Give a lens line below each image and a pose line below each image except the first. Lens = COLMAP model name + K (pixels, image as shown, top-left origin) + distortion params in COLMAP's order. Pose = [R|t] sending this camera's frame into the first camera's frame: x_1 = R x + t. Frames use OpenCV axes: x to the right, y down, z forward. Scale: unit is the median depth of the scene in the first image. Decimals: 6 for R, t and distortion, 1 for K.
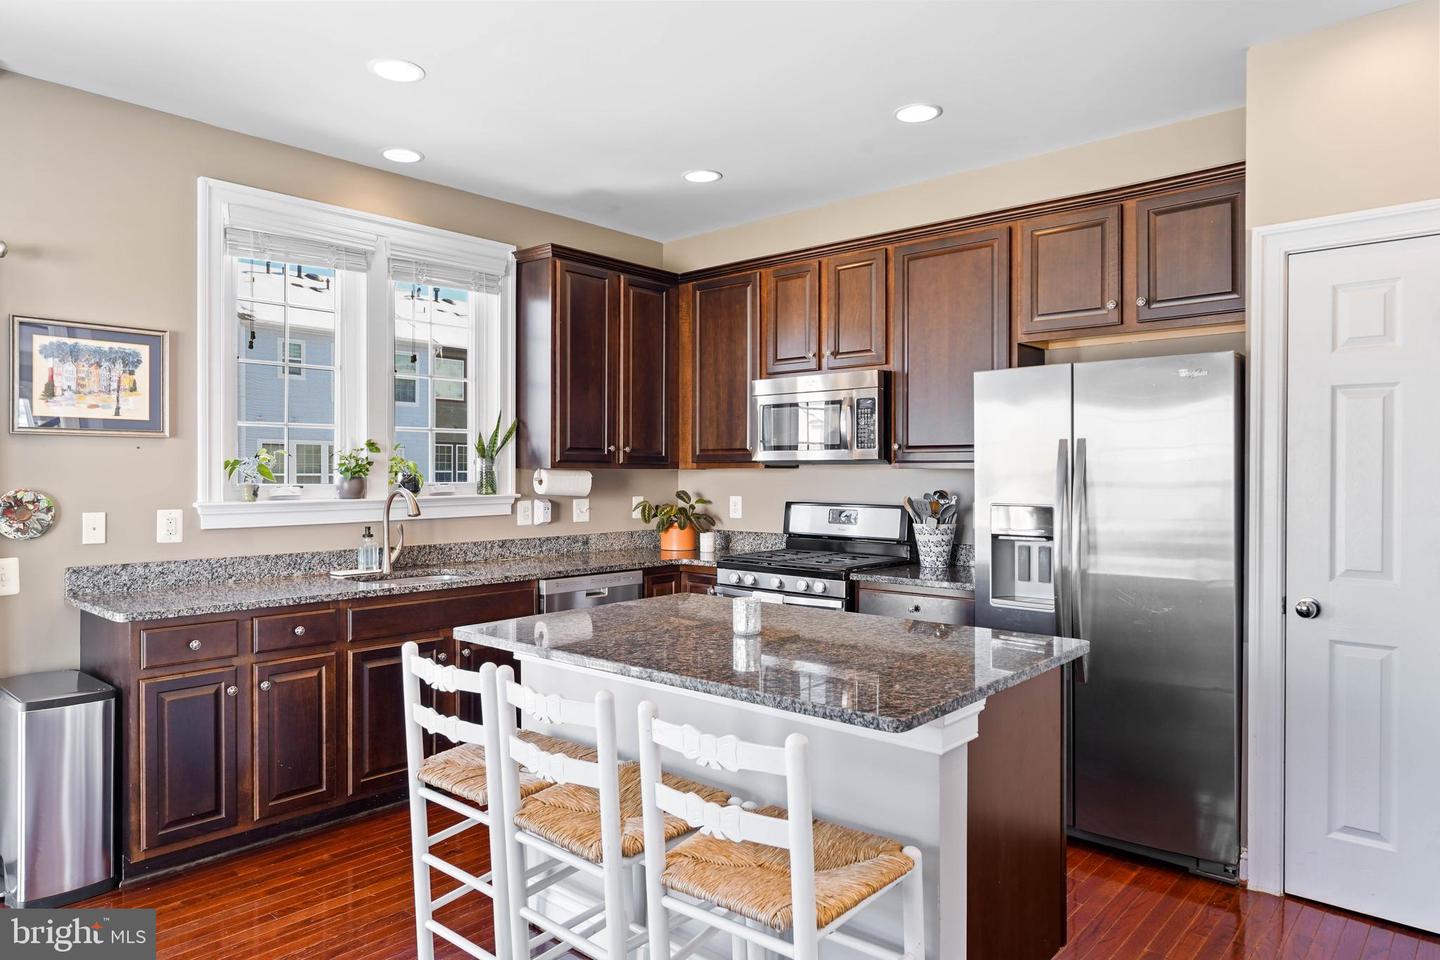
lens RADIAL K [[904.9, 0, 709.8], [0, 904.9, 477.0], [0, 0, 1]] dist [-0.016087, 0.000041]
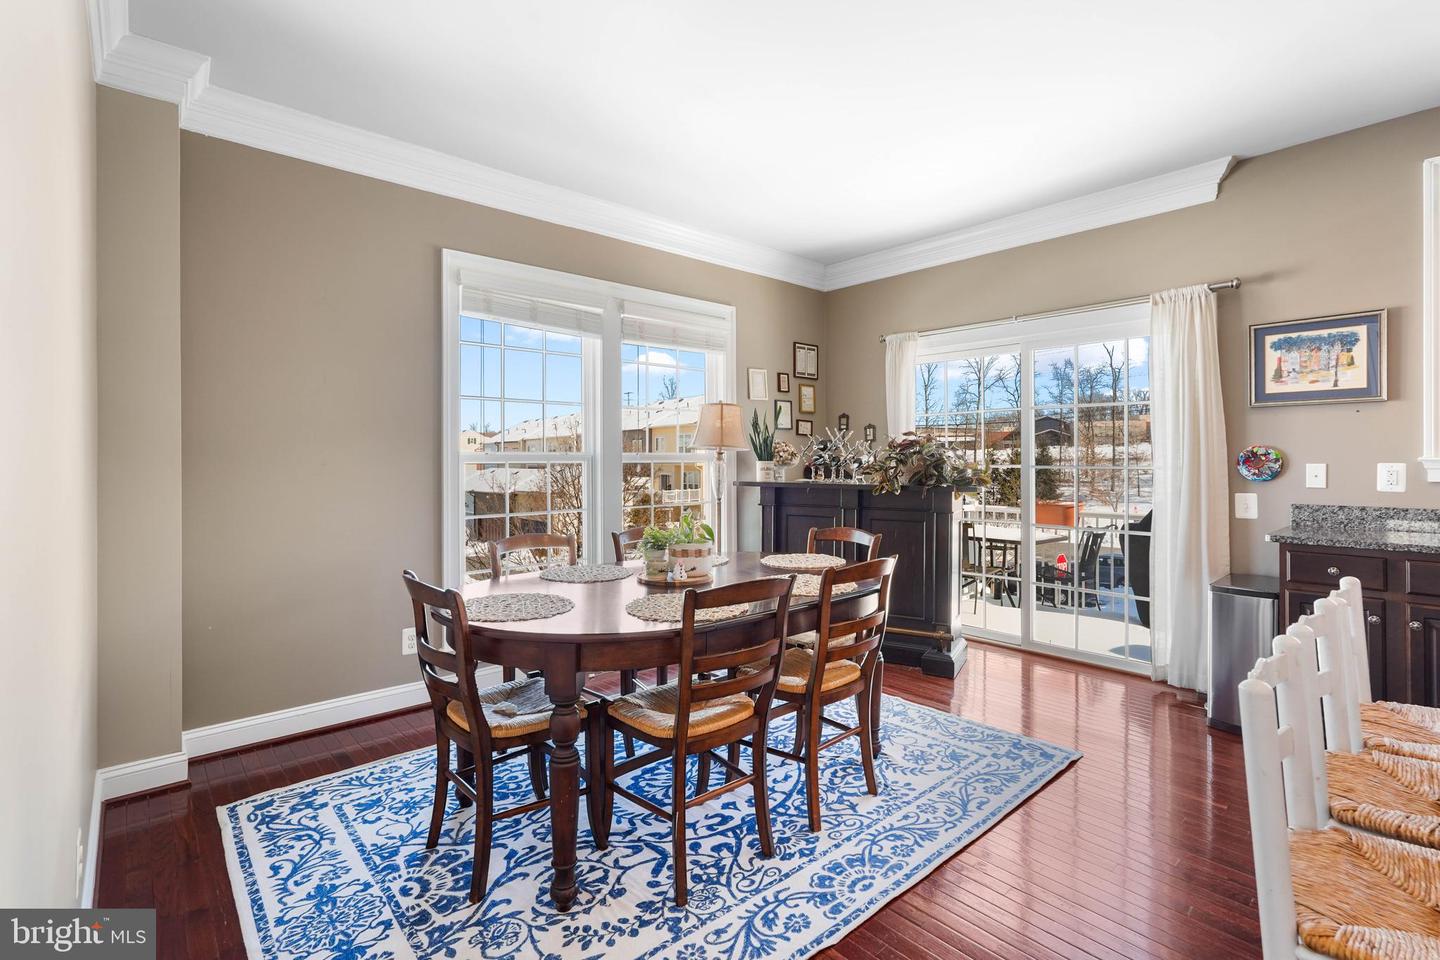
lens RADIAL K [[667.5, 0, 729.3], [0, 667.5, 462.4], [0, 0, 1]] dist [-0.010256, 0.005549]
pose [[-0.125044, 0.004071, -0.992143, 0.358489], [-0.001360, 0.999990, 0.004275, 0.033736], [0.992150, 0.001884, -0.125037, 0.272568]]
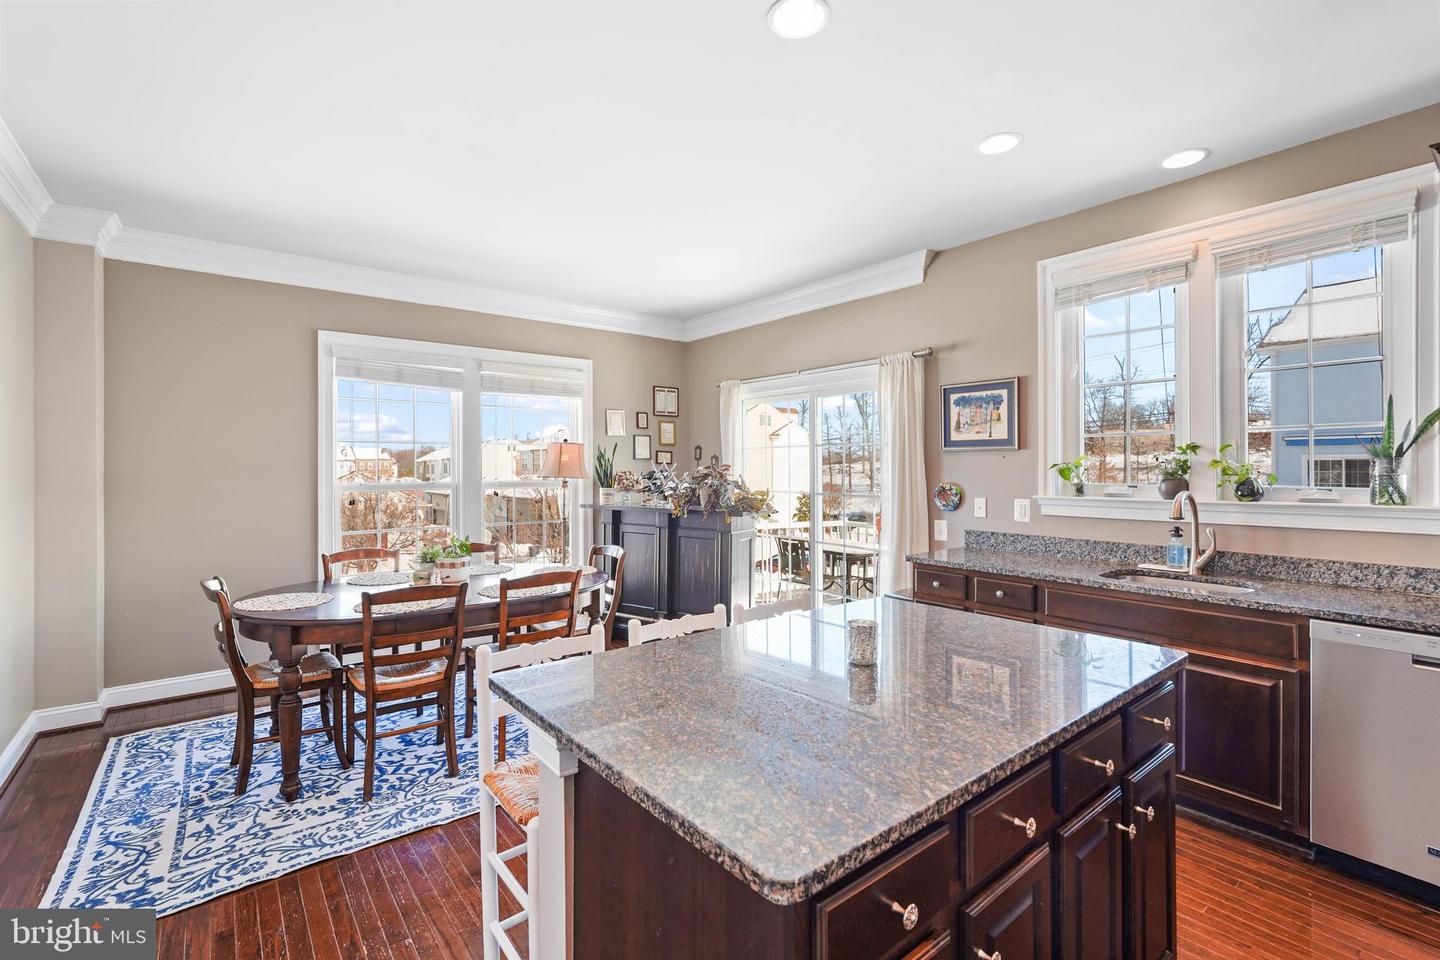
lens RADIAL K [[637.4, 0, 725.1], [0, 637.4, 472.9], [0, 0, 1]] dist [-0.011610, 0.005014]
pose [[-0.175947, 0.008434, -0.984364, 0.510239], [-0.003478, 0.999952, 0.009190, -0.014084], [0.984394, 0.005040, -0.175909, 0.726239]]
